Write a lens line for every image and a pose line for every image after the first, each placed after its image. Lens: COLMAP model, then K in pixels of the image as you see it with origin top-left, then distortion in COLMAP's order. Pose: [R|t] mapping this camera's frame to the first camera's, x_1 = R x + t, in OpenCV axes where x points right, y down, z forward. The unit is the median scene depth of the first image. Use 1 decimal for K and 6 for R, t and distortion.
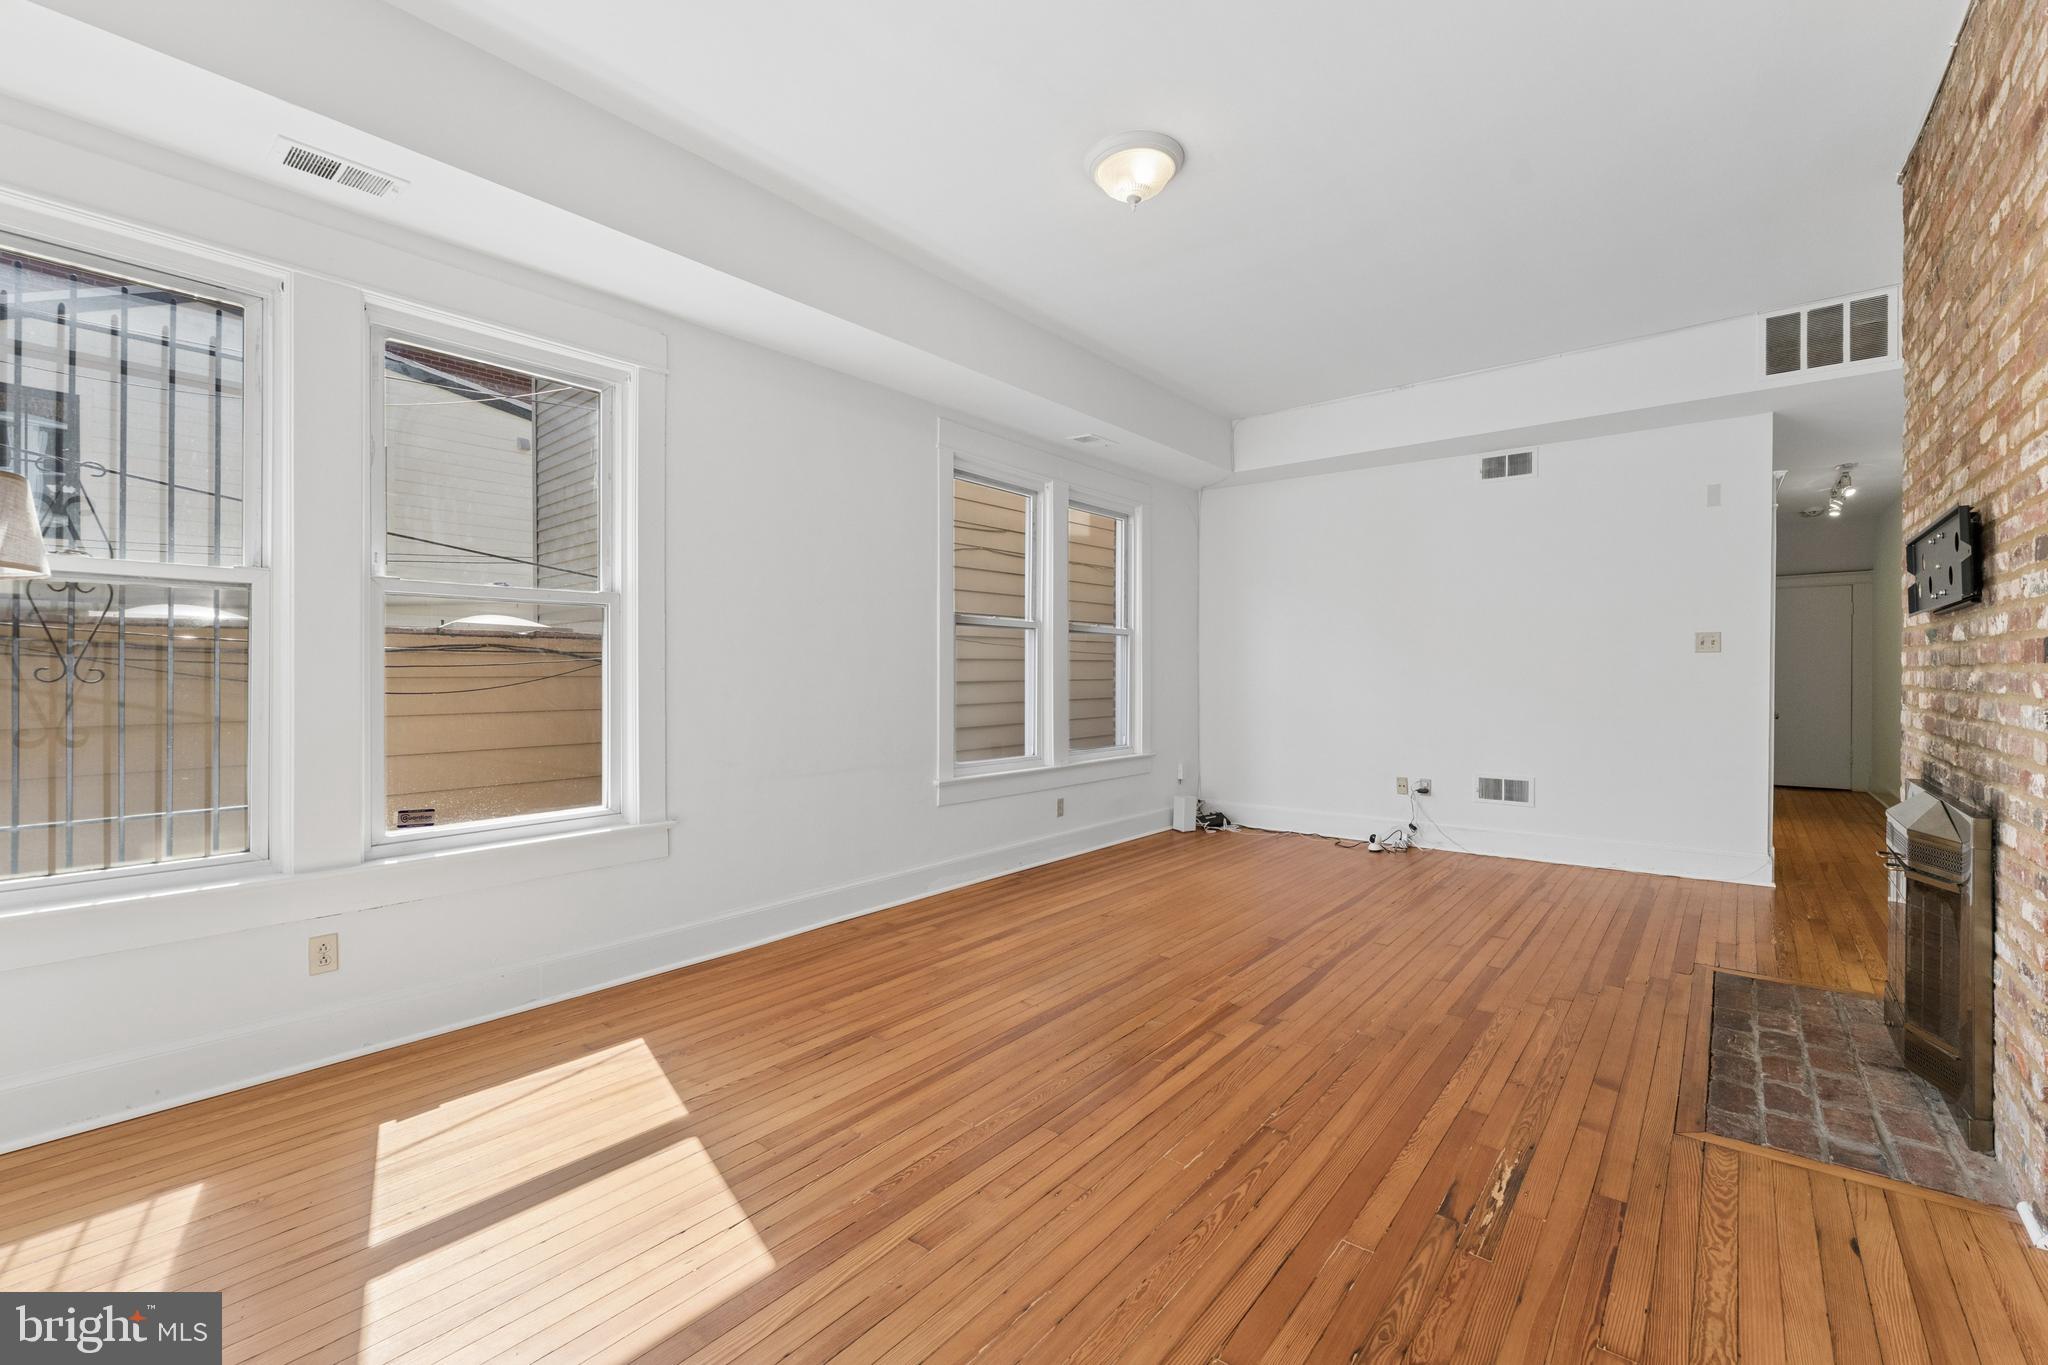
lens RADIAL K [[886.9, 0, 1022.6], [0, 886.9, 680.3], [0, 0, 1]] dist [-0.001490, -0.000387]
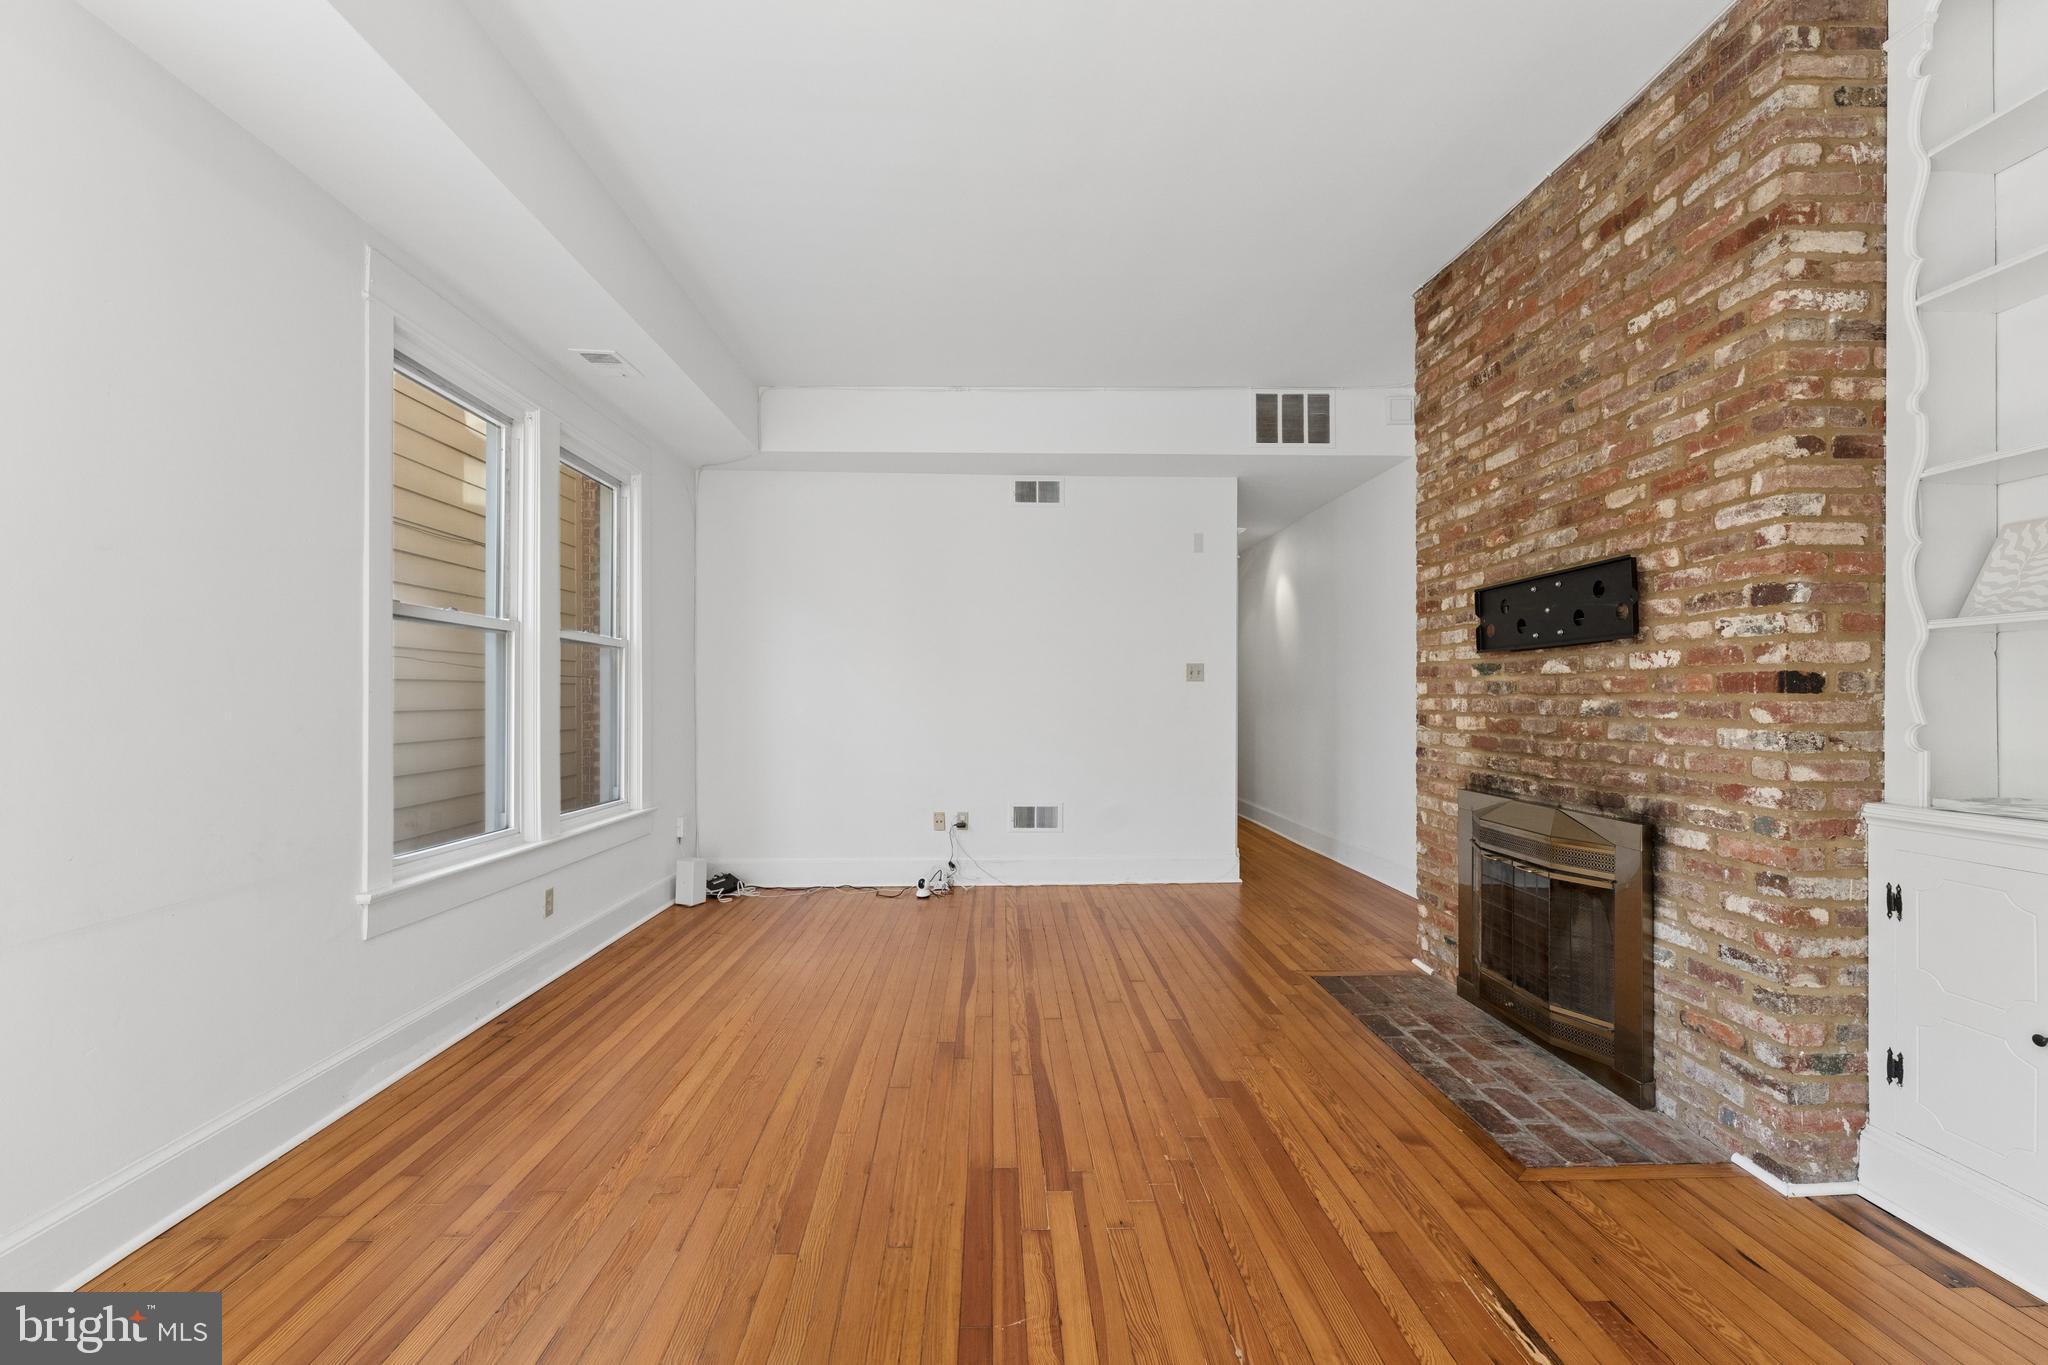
lens RADIAL K [[886.9, 0, 1017.9], [0, 886.9, 700.3], [0, 0, 1]] dist [-0.001490, -0.000387]
pose [[0.758617, -0.004620, 0.651520, -0.184610], [0.008422, 0.999961, -0.002716, -0.007749], [-0.651482, 0.007547, 0.758626, 0.382476]]
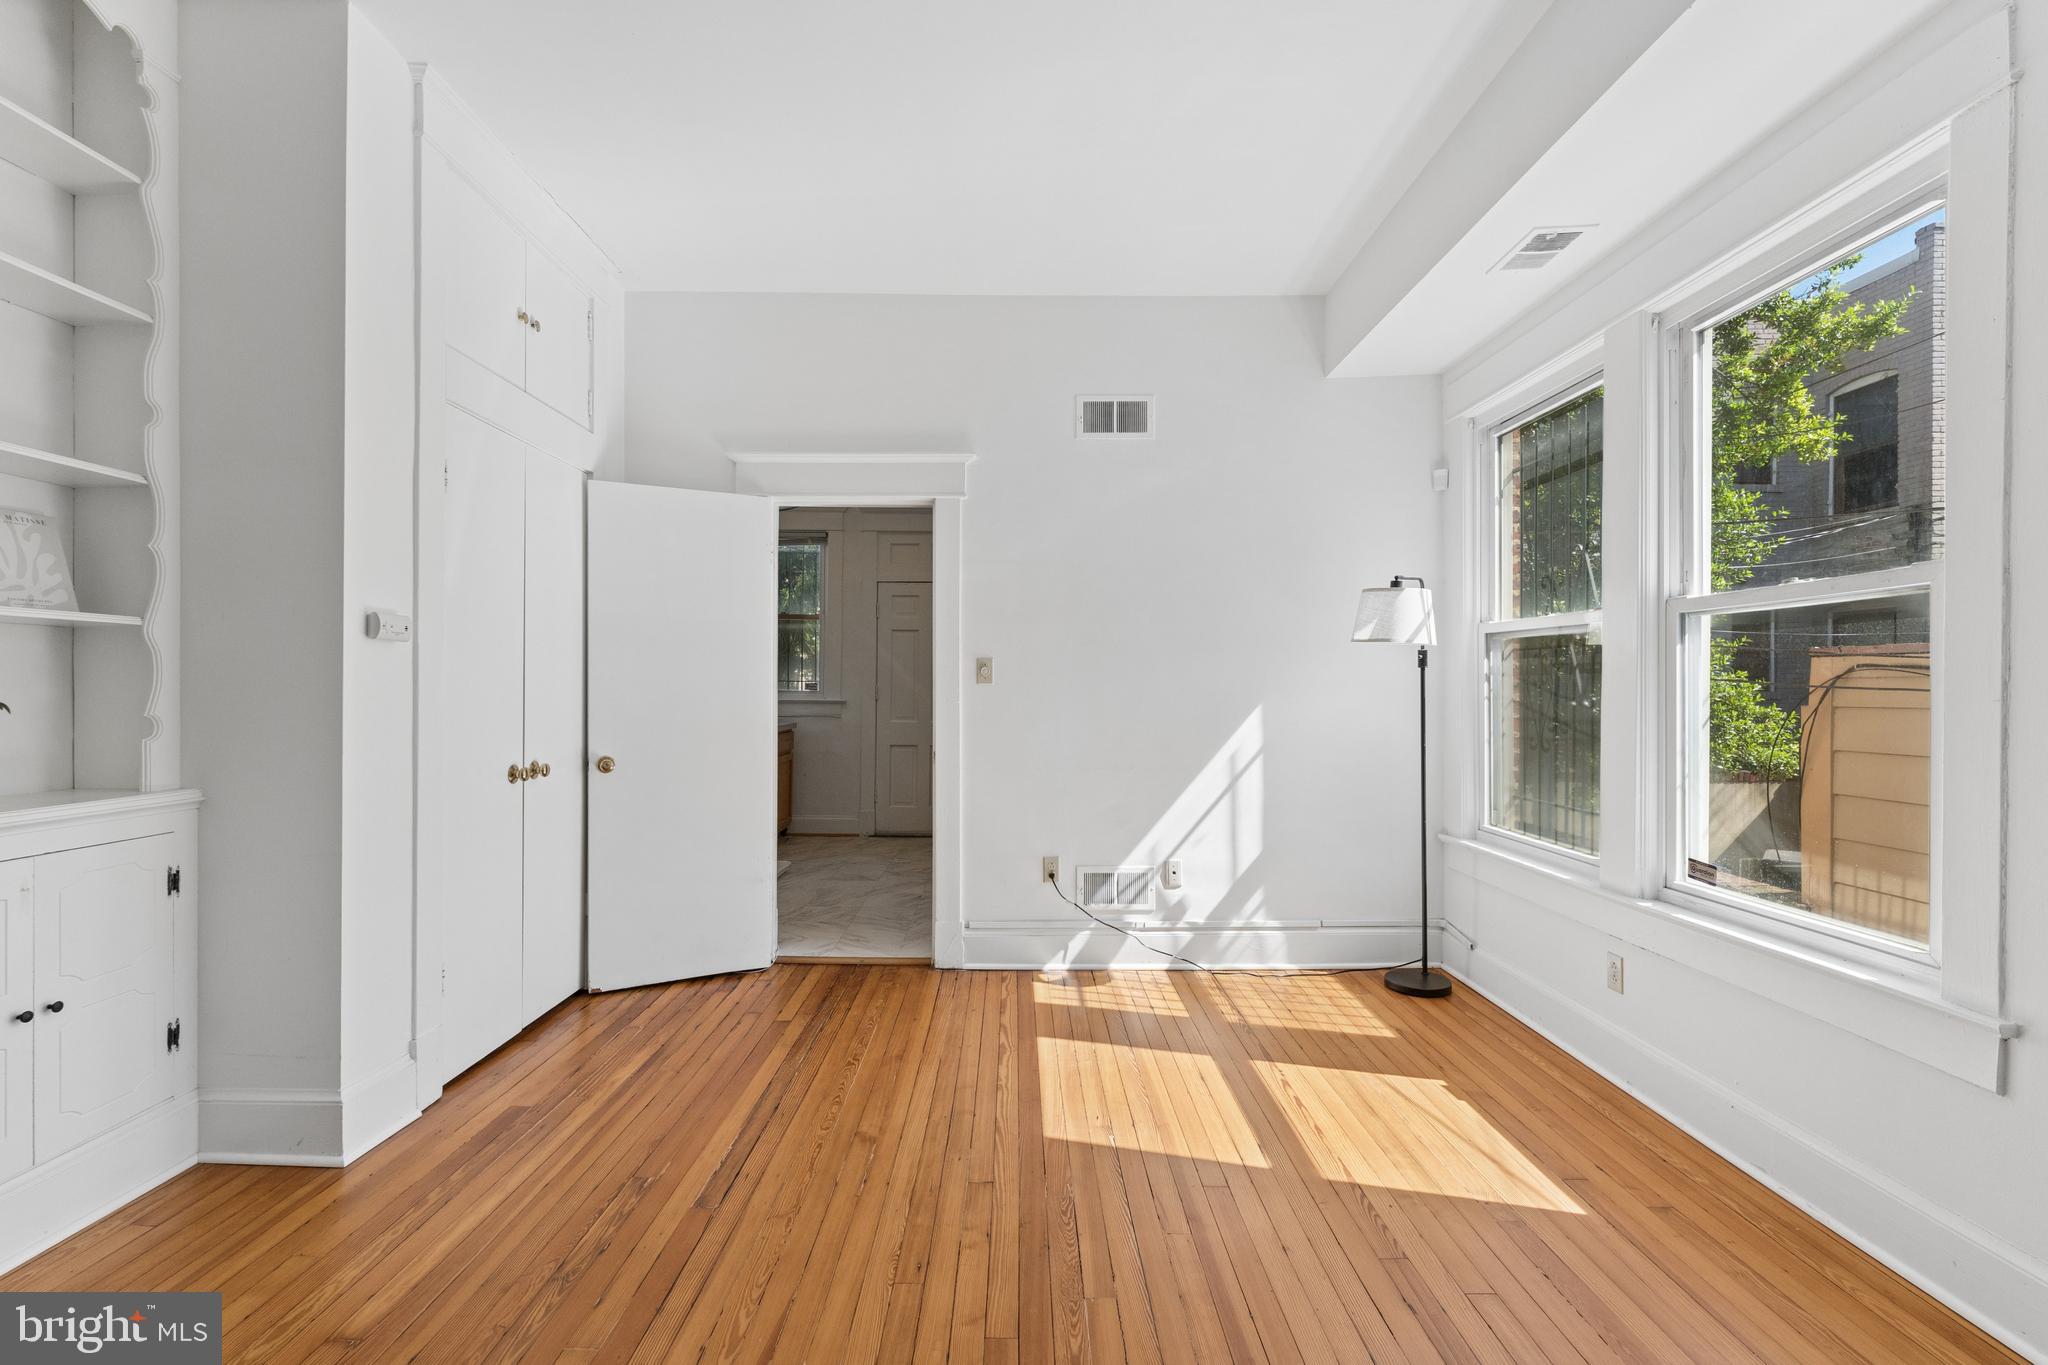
lens RADIAL K [[886.9, 0, 1019.3], [0, 886.9, 691.3], [0, 0, 1]] dist [-0.001490, -0.000387]
pose [[-0.774831, -0.006991, -0.632130, 0.302014], [-0.015692, 0.999843, 0.008176, -0.016234], [0.631974, 0.016254, -0.774819, 0.978451]]
